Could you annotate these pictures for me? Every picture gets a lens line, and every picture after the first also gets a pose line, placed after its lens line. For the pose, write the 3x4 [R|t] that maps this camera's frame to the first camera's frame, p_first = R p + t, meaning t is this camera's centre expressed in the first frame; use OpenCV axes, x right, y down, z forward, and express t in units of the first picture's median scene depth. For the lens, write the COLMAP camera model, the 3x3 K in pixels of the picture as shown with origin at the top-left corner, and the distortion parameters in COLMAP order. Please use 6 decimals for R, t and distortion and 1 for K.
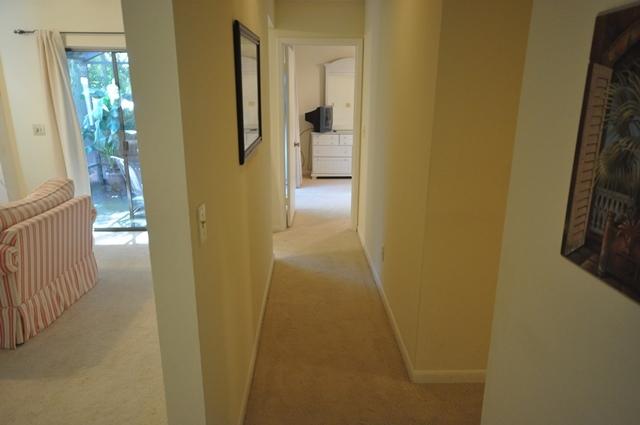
lens RADIAL K [[436.6, 0, 320.0], [0, 436.6, 212.5], [0, 0, 1]] dist [0.020736, 0.001726]
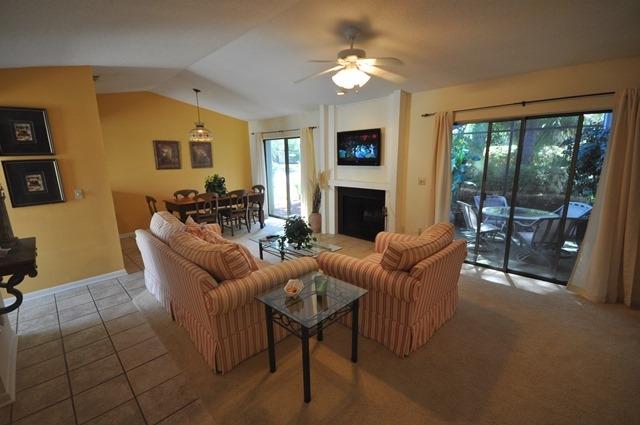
lens RADIAL K [[281.3, 0, 320.0], [0, 281.3, 212.5], [0, 0, 1]] dist [0.000748, -0.008500]
pose [[0.688304, 0.138261, -0.712125, -0.212742], [-0.180158, 0.983494, 0.016816, -0.044170], [0.702696, 0.116720, 0.701851, 0.141218]]
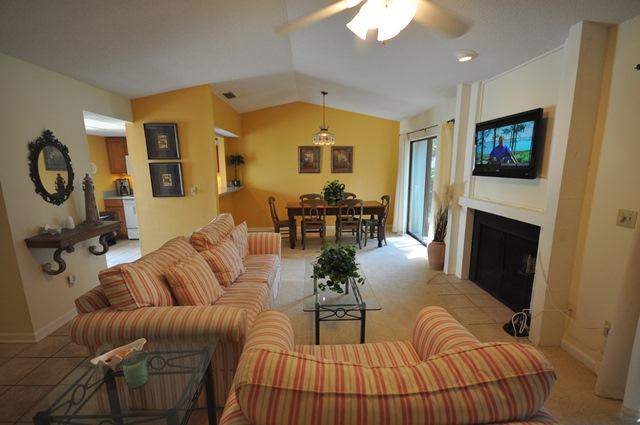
lens RADIAL K [[281.3, 0, 320.0], [0, 281.3, 212.5], [0, 0, 1]] dist [0.000748, -0.008500]
pose [[0.010218, 0.175416, -0.984441, -0.272904], [-0.255960, 0.952152, 0.167005, -0.161295], [0.966633, 0.250271, 0.054628, 0.595543]]
